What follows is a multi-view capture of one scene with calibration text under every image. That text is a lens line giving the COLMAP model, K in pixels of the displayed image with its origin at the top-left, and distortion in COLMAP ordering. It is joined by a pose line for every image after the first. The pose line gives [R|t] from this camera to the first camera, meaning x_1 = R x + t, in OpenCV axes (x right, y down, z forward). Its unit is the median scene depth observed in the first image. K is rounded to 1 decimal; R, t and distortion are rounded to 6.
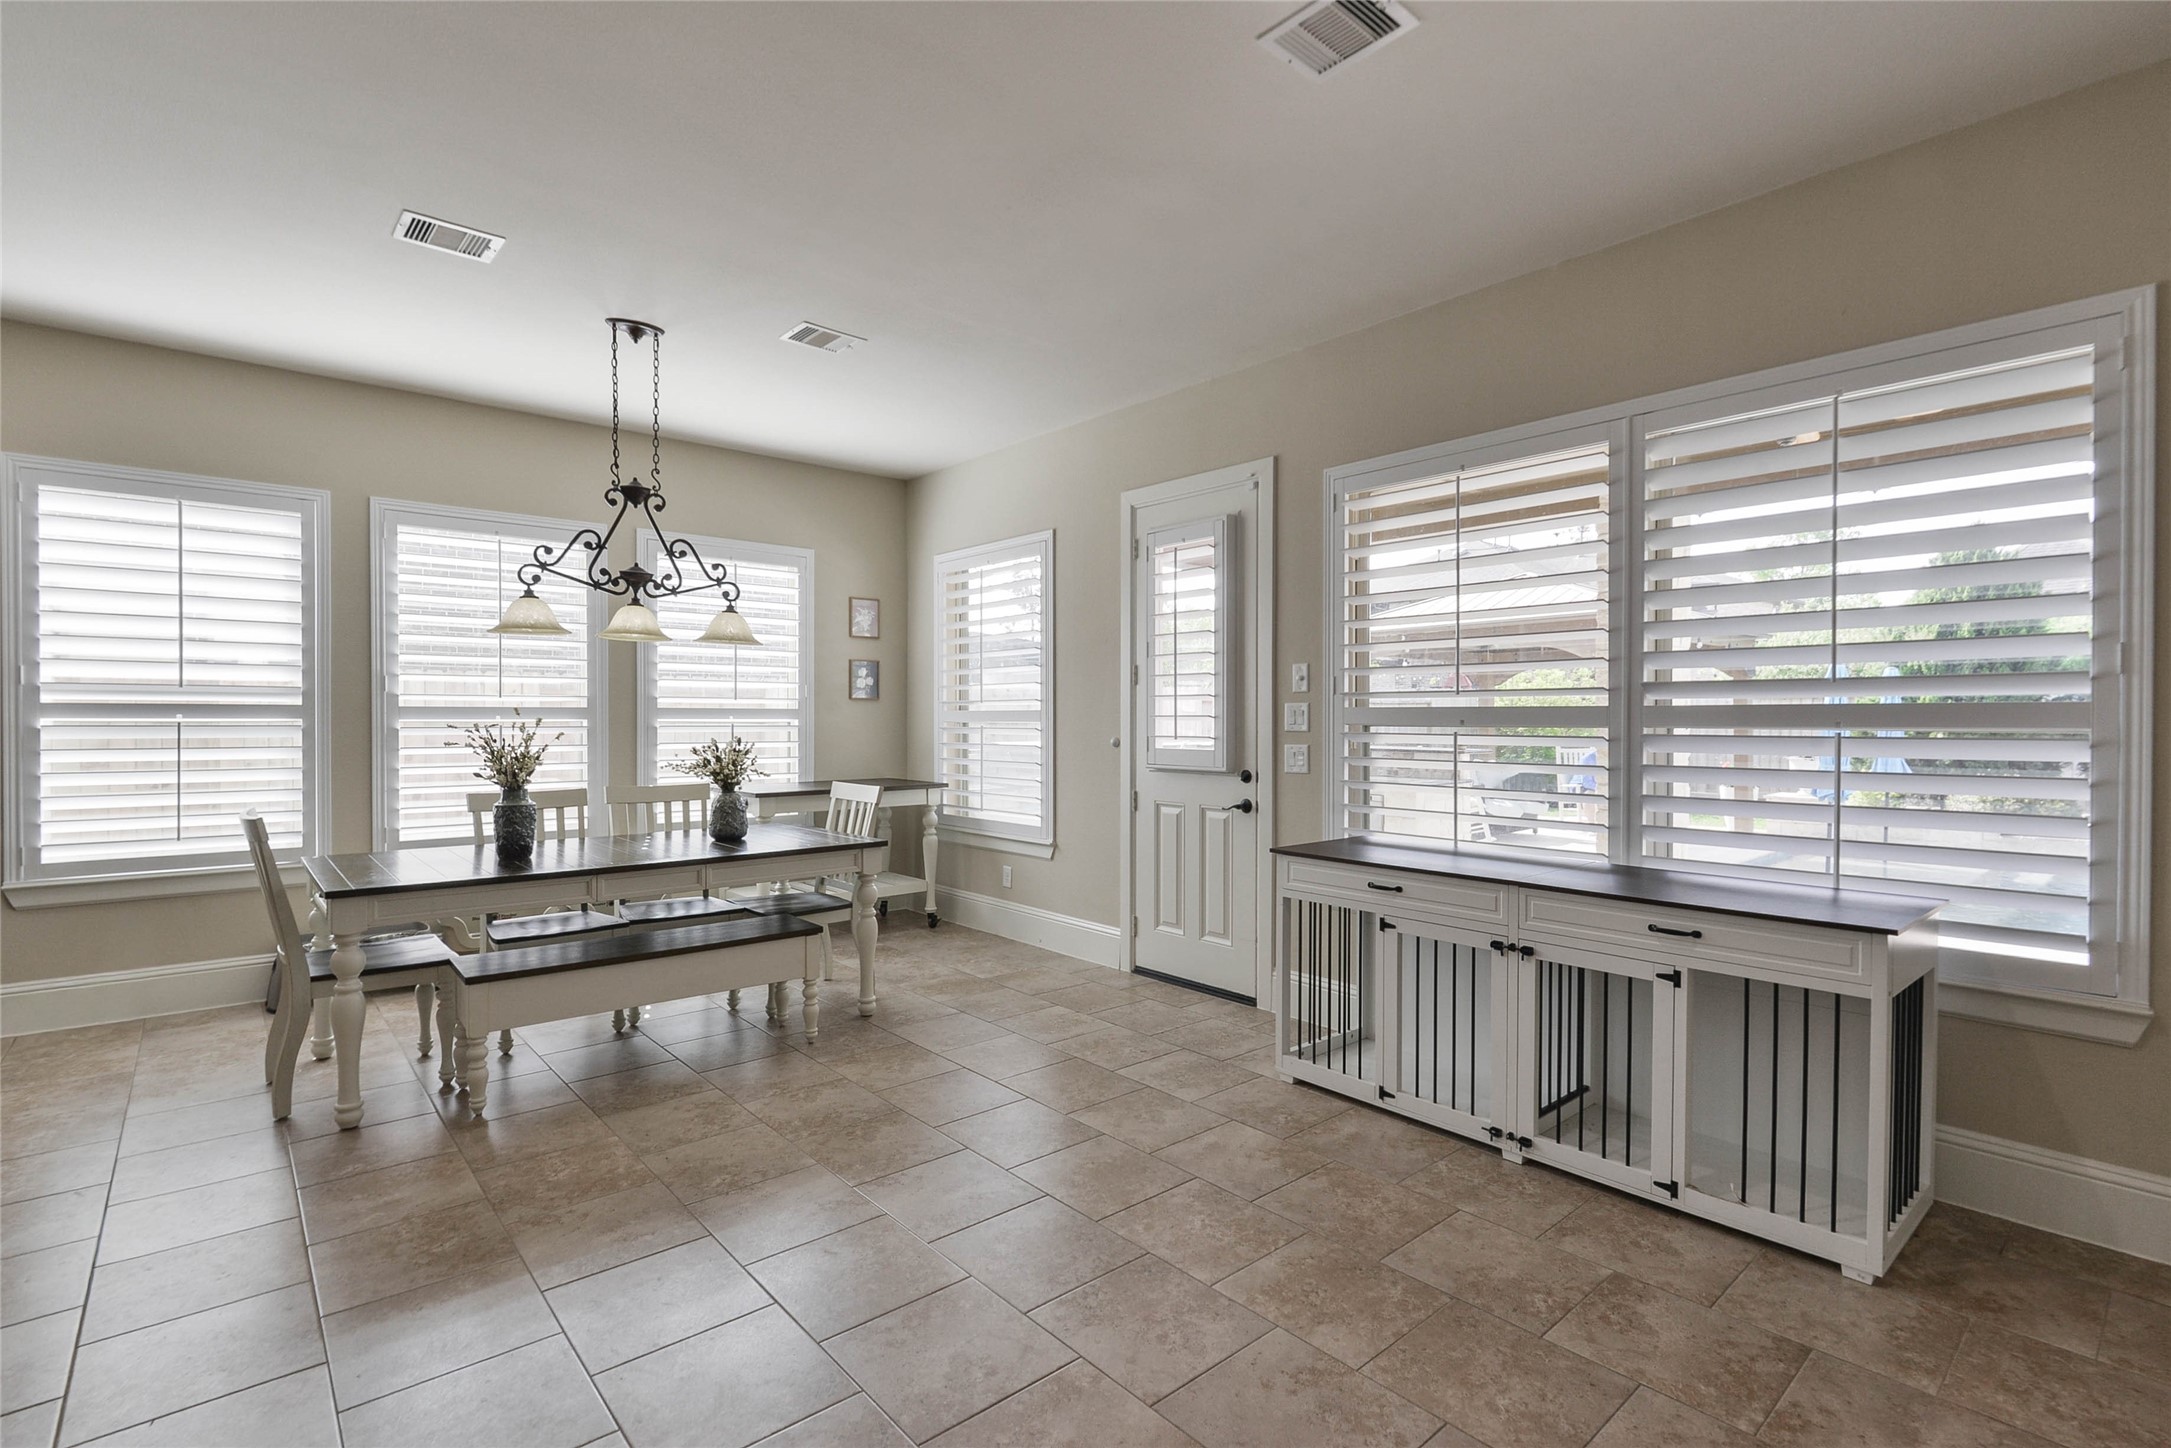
lens RADIAL K [[997.4, 0, 1075.5], [0, 997.4, 726.4], [0, 0, 1]] dist [0.001250, -0.002859]
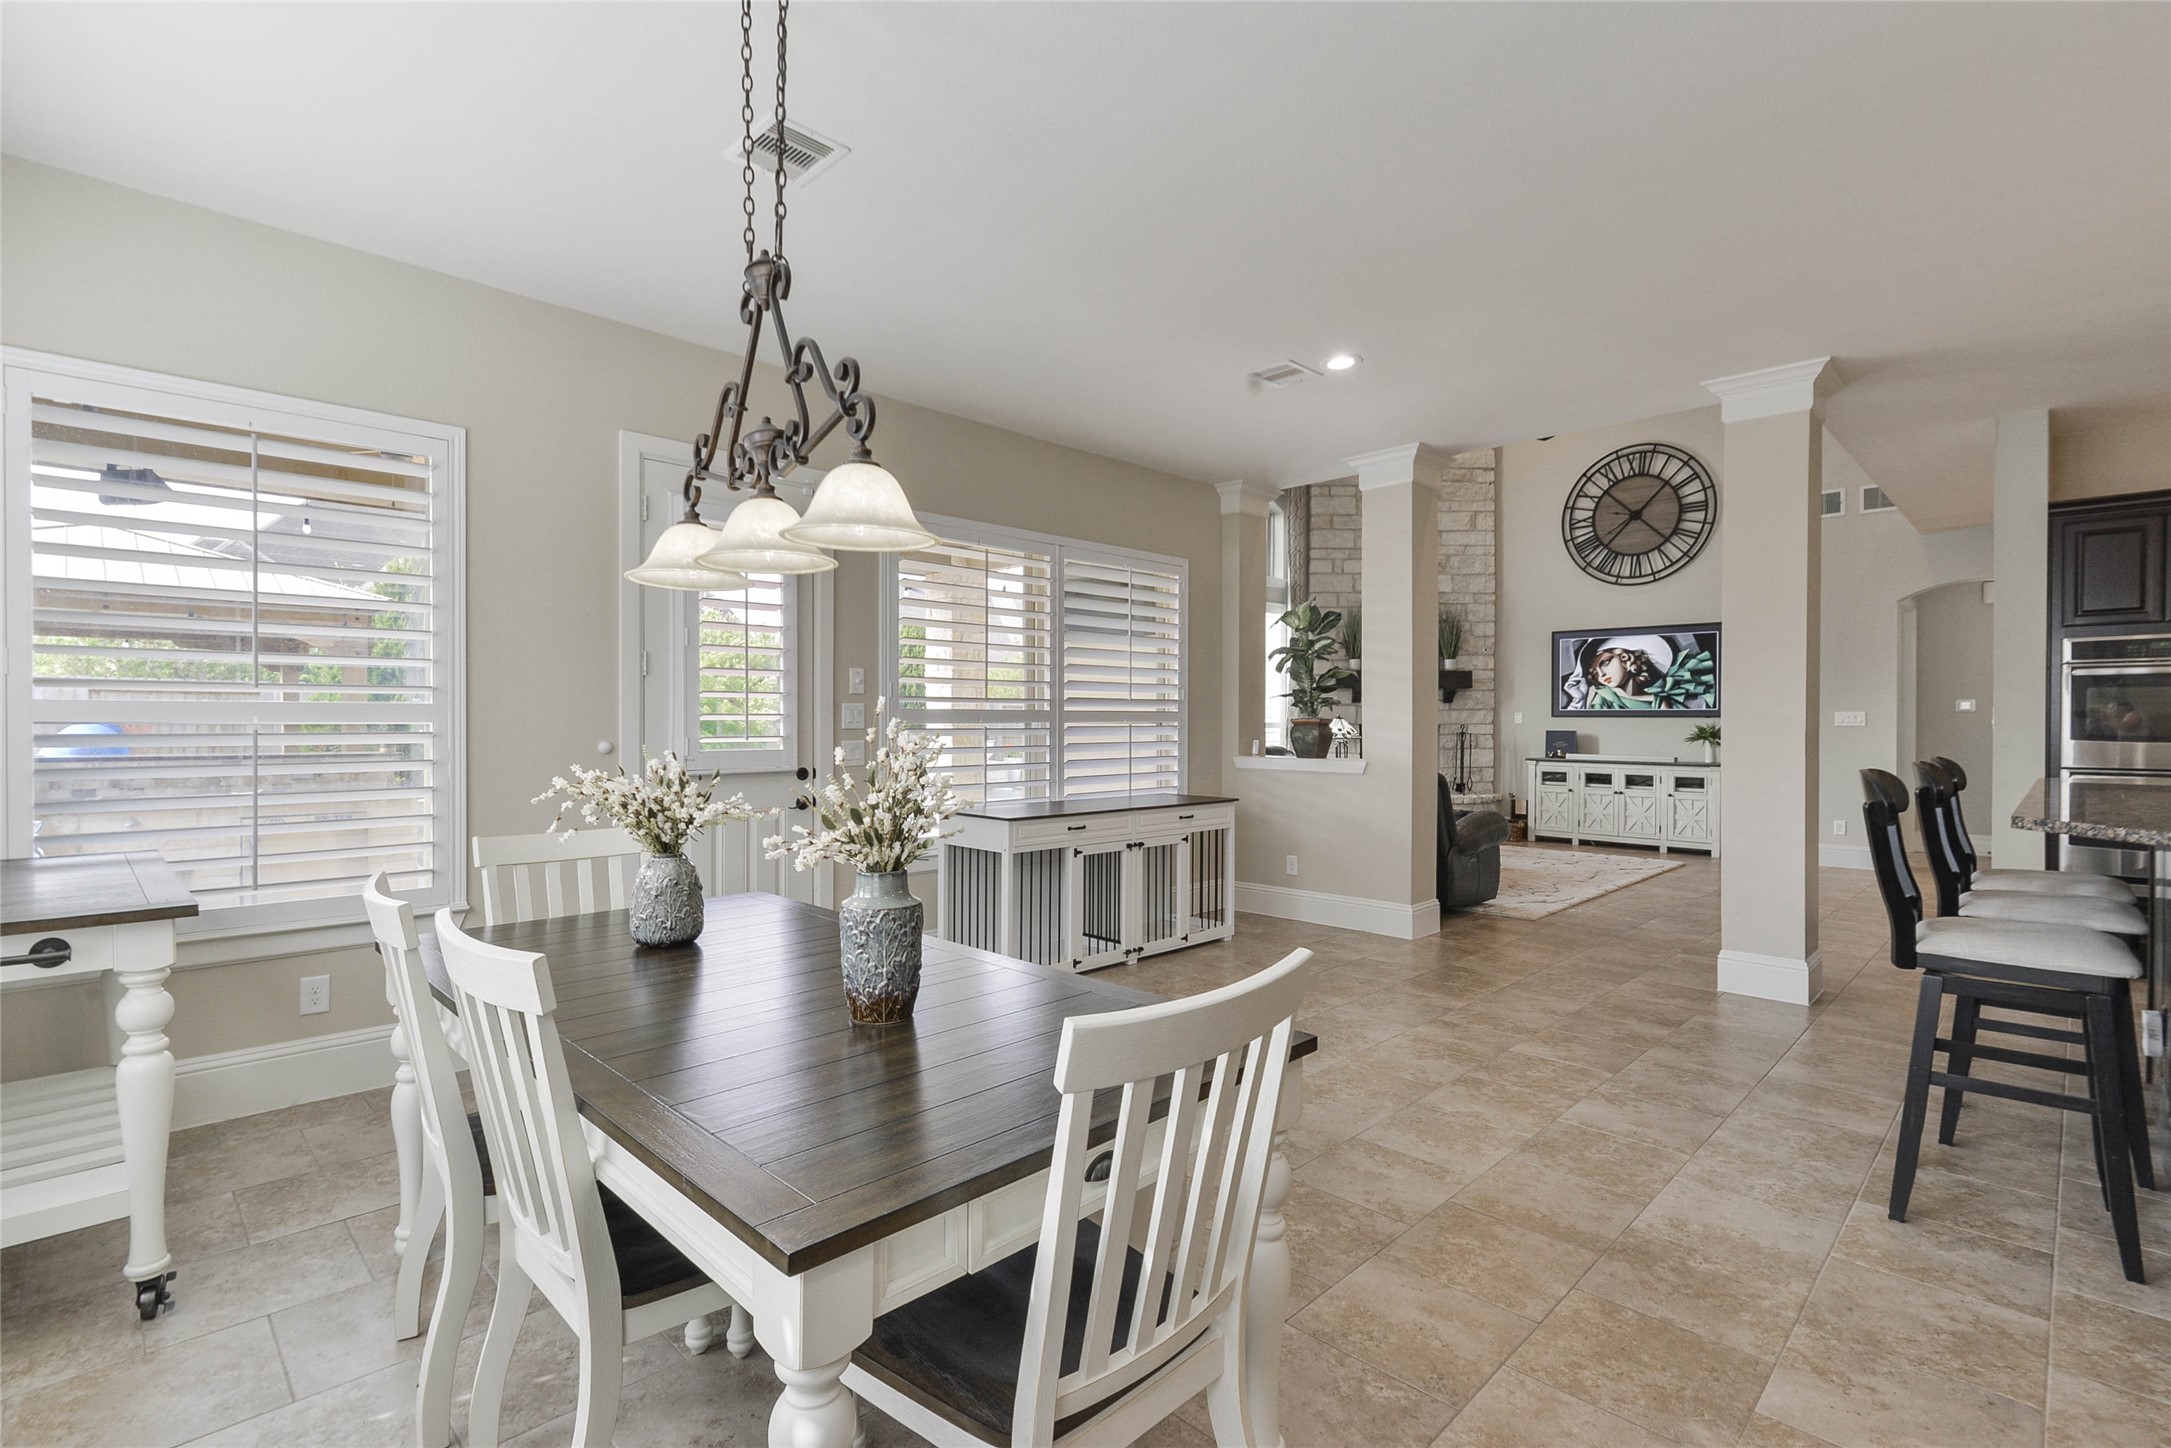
lens RADIAL K [[998.7, 0, 1076.2], [0, 998.7, 725.0], [0, 0, 1]] dist [0.001612, -0.001455]
pose [[-0.065373, -0.007752, 0.997831, -0.914735], [0.006635, 0.999944, 0.008203, -0.006542], [-0.997839, 0.007157, -0.065318, 0.827690]]
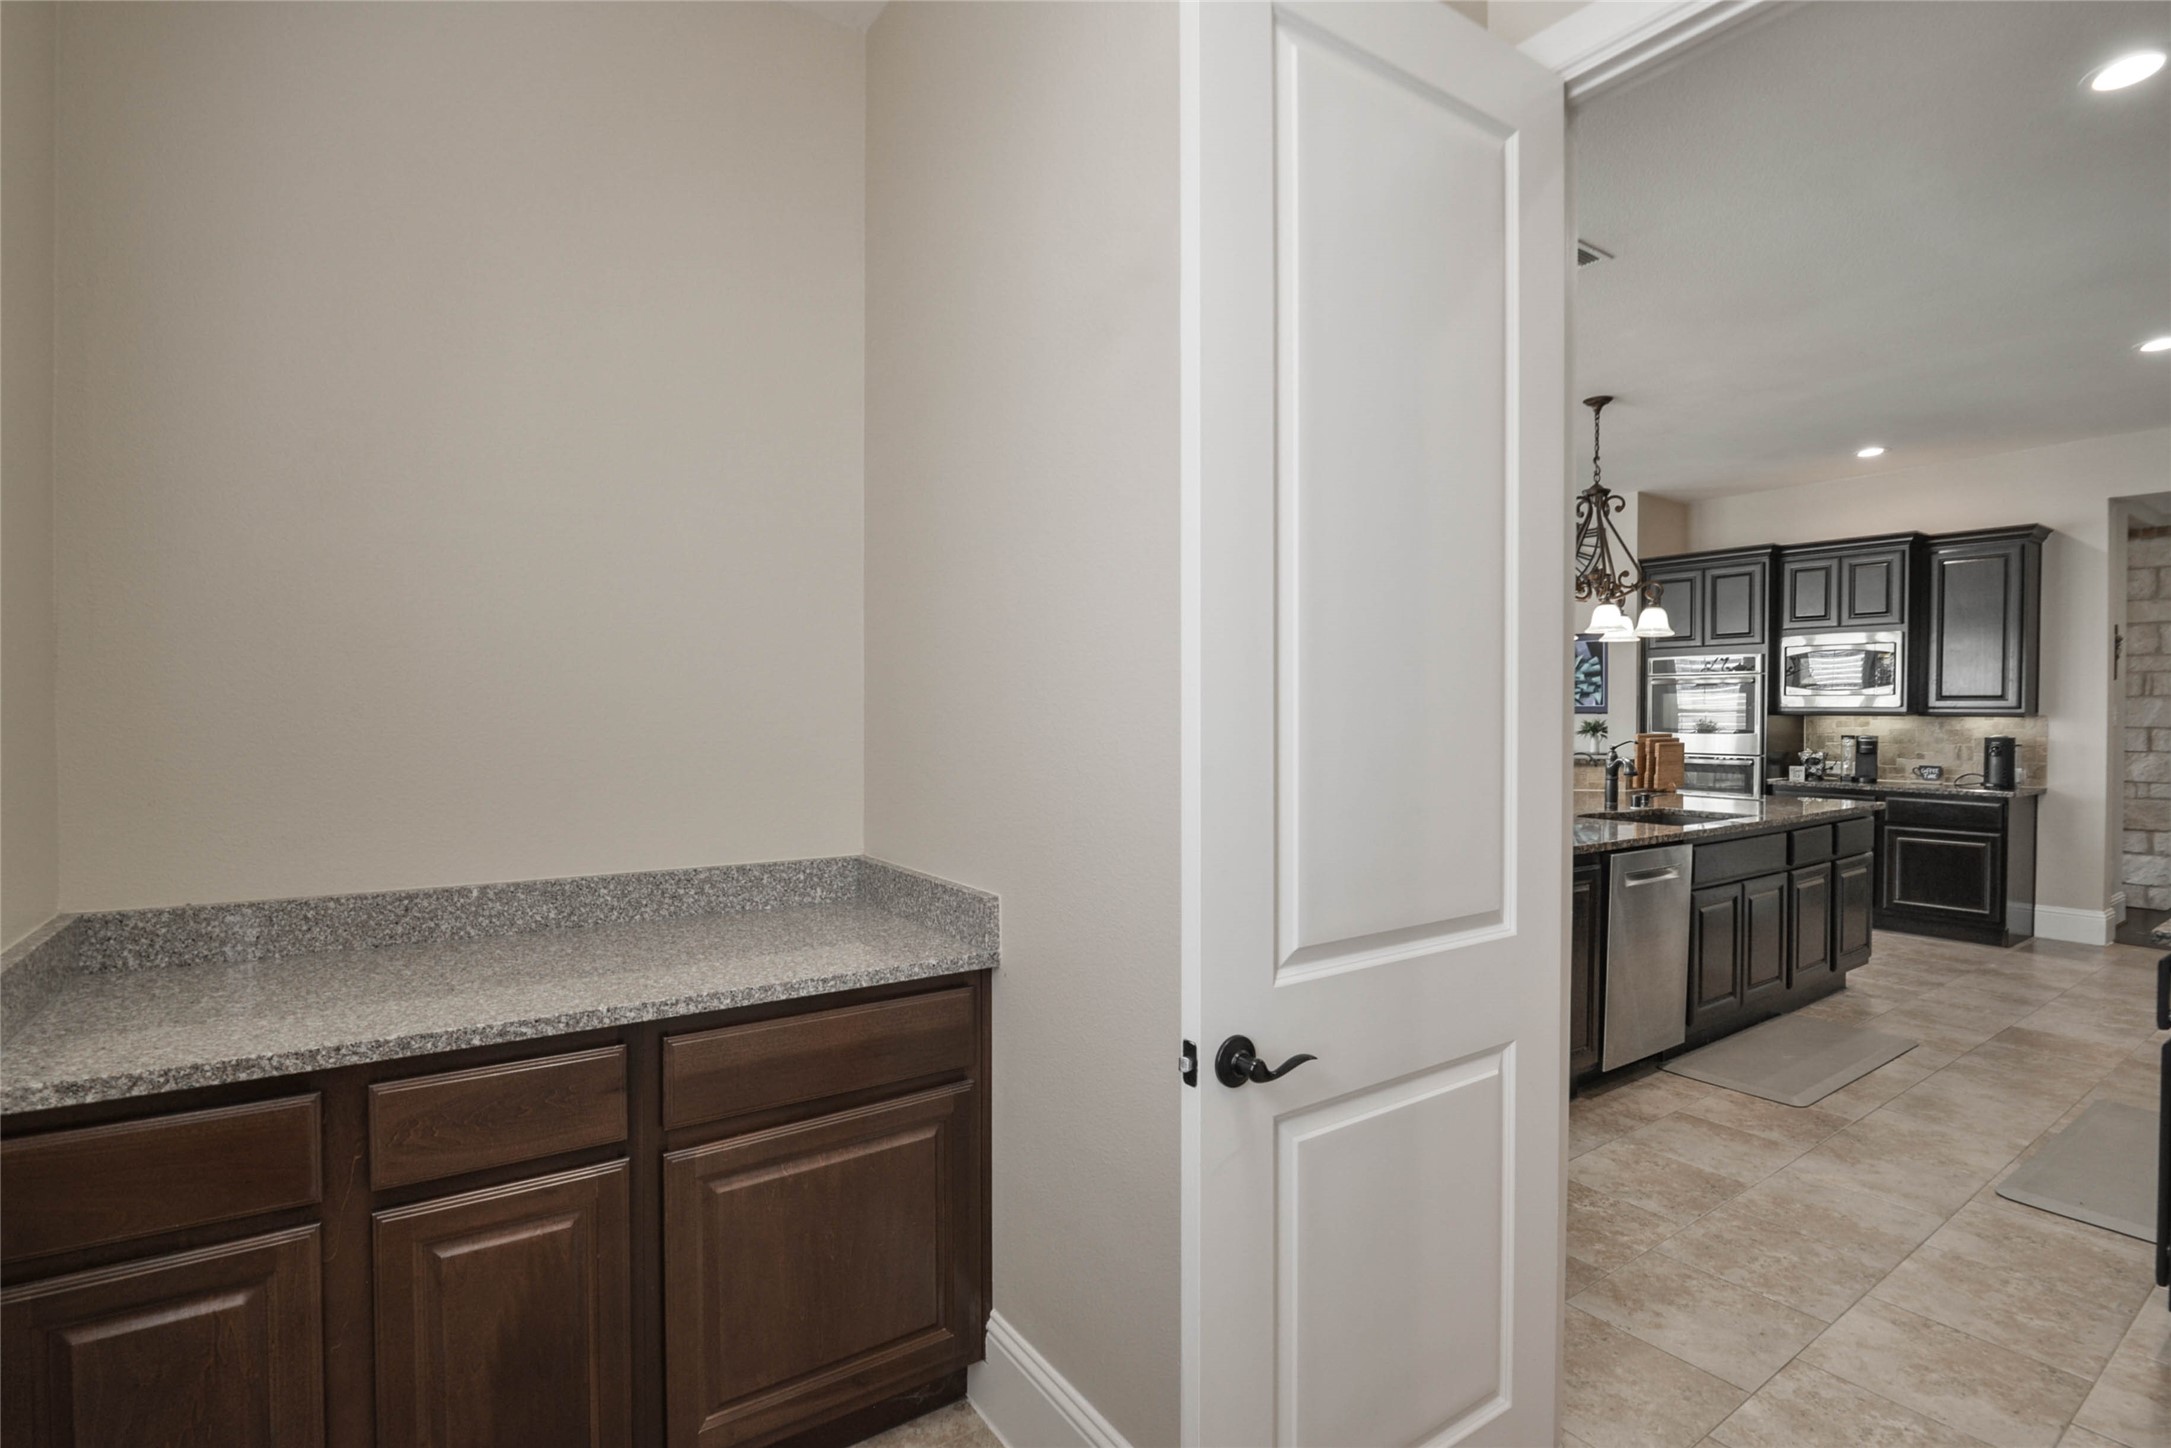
lens RADIAL K [[1014.3, 0, 1069.4], [0, 1014.3, 723.6], [0, 0, 1]] dist [-0.023133, -0.000246]
pose [[0.115663, -0.013016, 0.993203, -1.552132], [0.004733, 0.999910, 0.012553, -0.009337], [-0.993277, 0.003249, 0.115714, 0.326337]]
